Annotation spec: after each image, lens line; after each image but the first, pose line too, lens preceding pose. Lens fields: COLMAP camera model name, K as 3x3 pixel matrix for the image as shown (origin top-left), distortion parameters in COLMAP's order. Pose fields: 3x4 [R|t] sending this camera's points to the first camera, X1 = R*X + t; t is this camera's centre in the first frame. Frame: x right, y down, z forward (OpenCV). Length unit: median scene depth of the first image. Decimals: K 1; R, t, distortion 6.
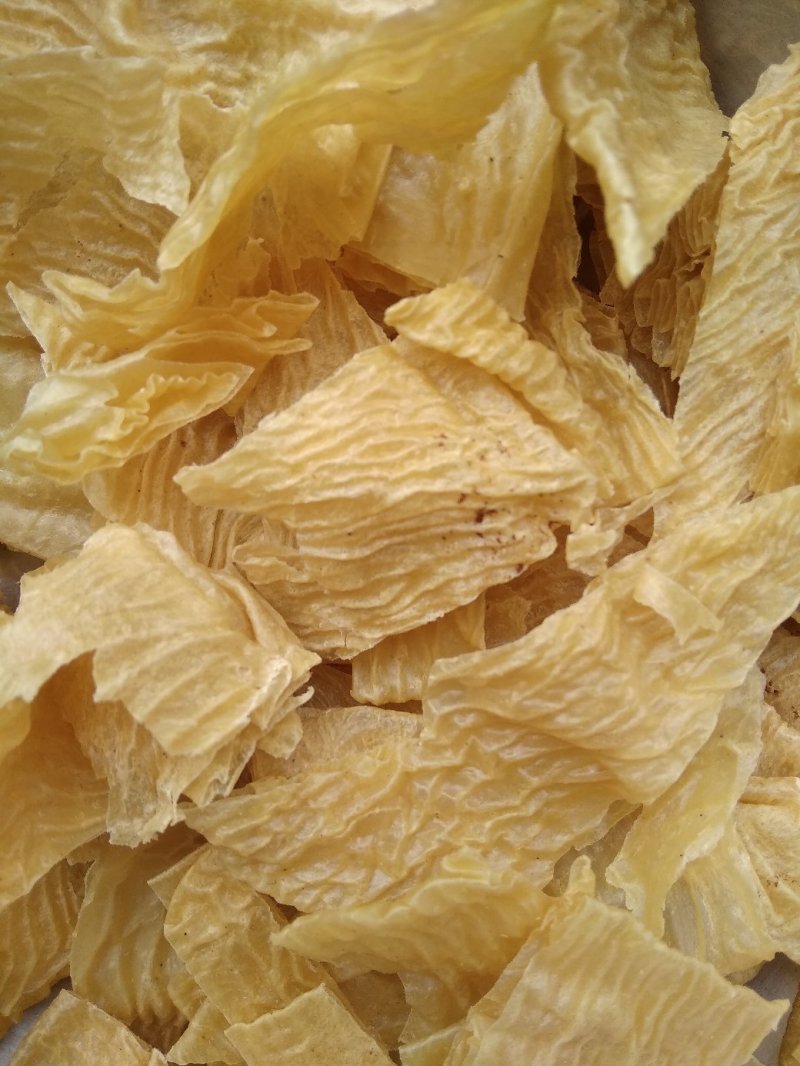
lens RADIAL K [[807.3, 0, 400.0], [0, 807.3, 533.0], [0, 0, 1]] dist [-0.004434, -0.003635]
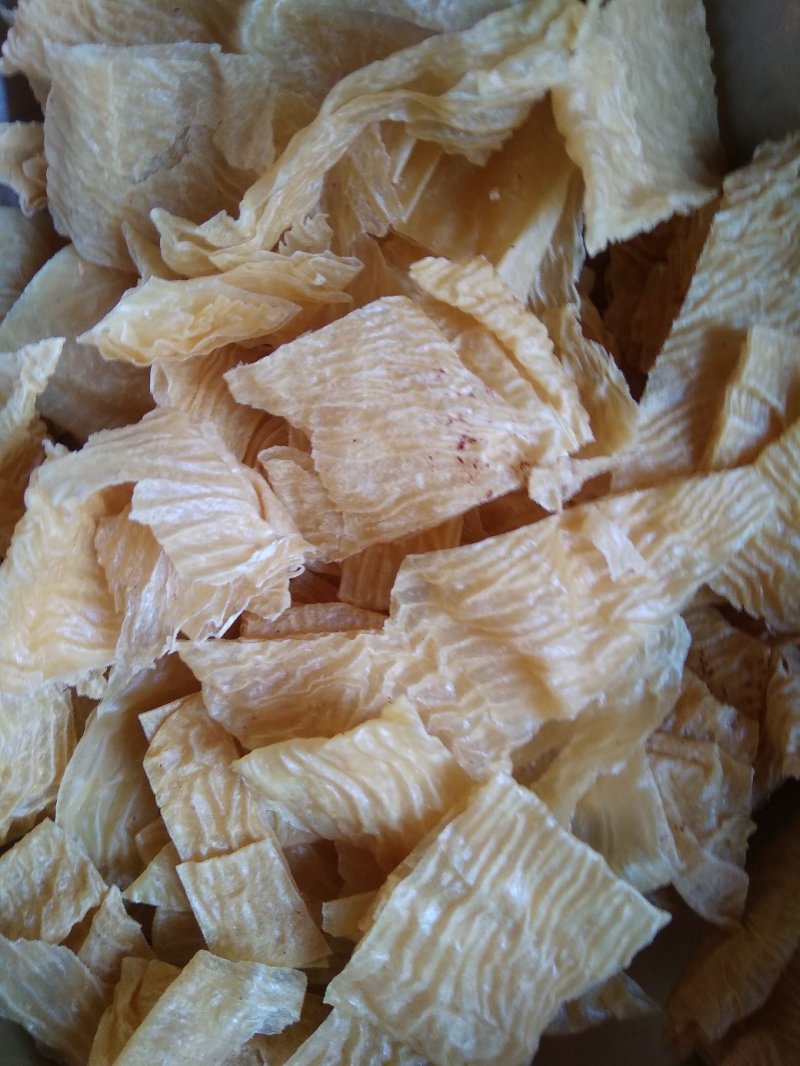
lens RADIAL K [[807.3, 0, 400.0], [0, 807.3, 533.0], [0, 0, 1]] dist [-0.004434, -0.003635]
pose [[0.986236, 0.156152, -0.054354, 0.089789], [-0.160469, 0.983192, -0.087080, 0.223024], [0.039843, 0.094603, 0.994717, -0.195242]]
